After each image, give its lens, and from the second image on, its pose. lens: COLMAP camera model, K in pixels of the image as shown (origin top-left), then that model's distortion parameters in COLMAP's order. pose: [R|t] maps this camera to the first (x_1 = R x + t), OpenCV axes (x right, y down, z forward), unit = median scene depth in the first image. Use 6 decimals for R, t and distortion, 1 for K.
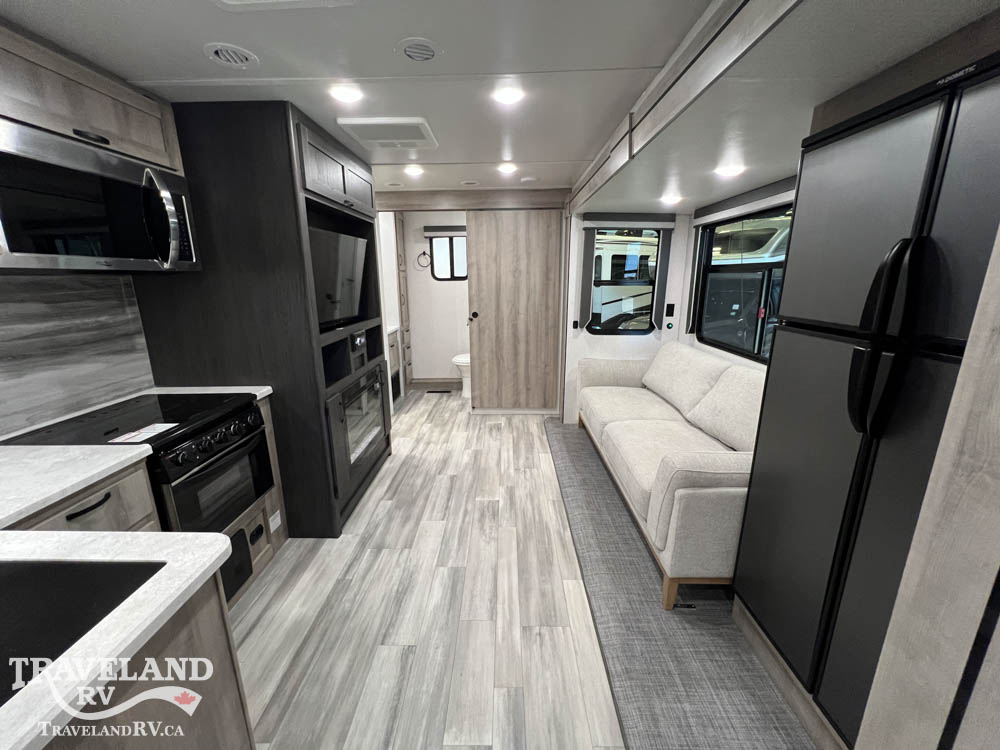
lens RADIAL K [[400.2, 0, 497.2], [0, 400.2, 372.6], [0, 0, 1]] dist [-0.002757, 0.000501]
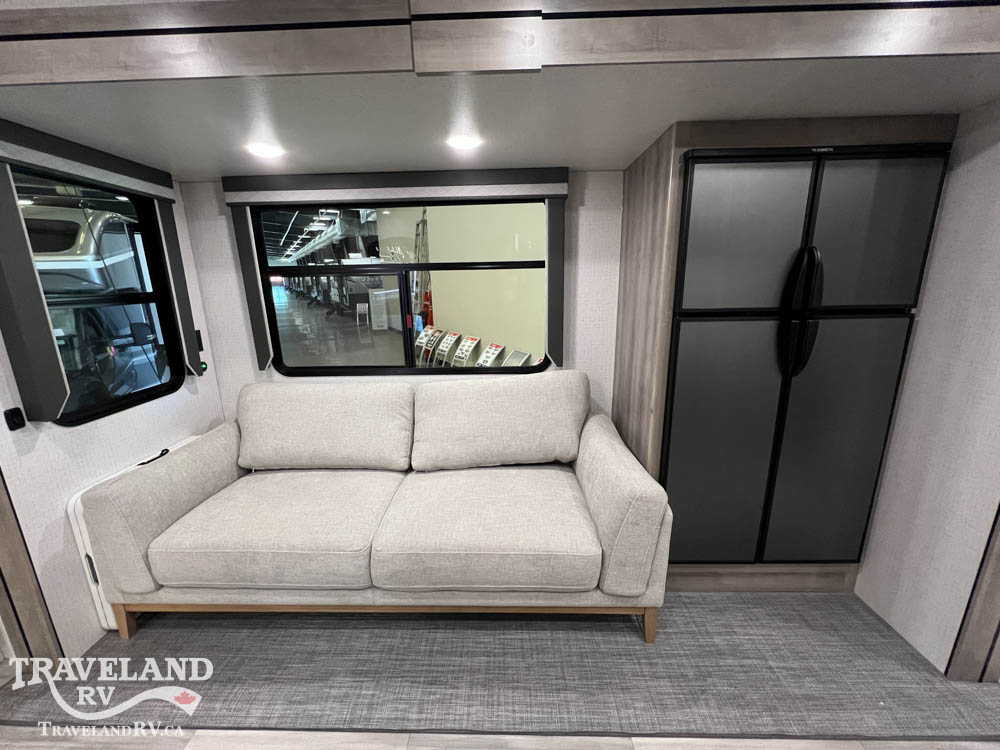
lens RADIAL K [[398.6, 0, 496.6], [0, 398.6, 370.8], [0, 0, 1]] dist [-0.003616, 0.000414]
pose [[0.005721, -0.229531, 0.973285, -0.282572], [0.254201, 0.941662, 0.220579, -0.245488], [-0.967135, 0.246147, 0.063734, 1.015043]]
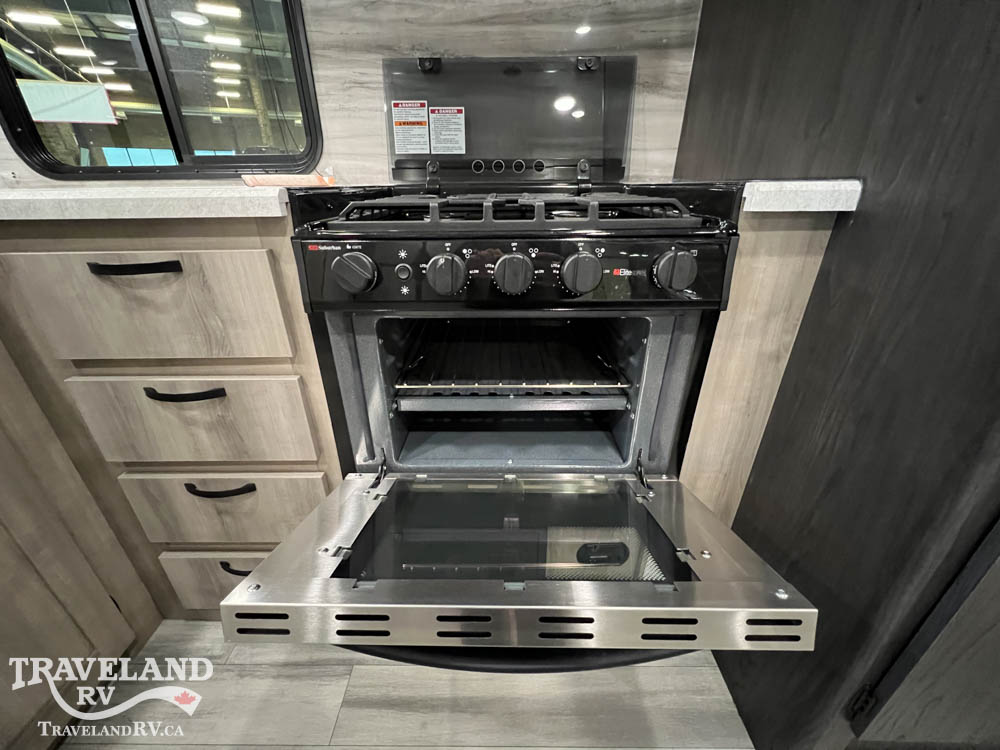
lens RADIAL K [[400.2, 0, 498.4], [0, 400.2, 372.8], [0, 0, 1]] dist [-0.002757, 0.000501]
pose [[0.013599, 0.441042, -0.897383, -0.323437], [-0.229039, 0.874979, 0.426560, 0.086624], [0.973322, 0.199735, 0.112915, 0.833126]]
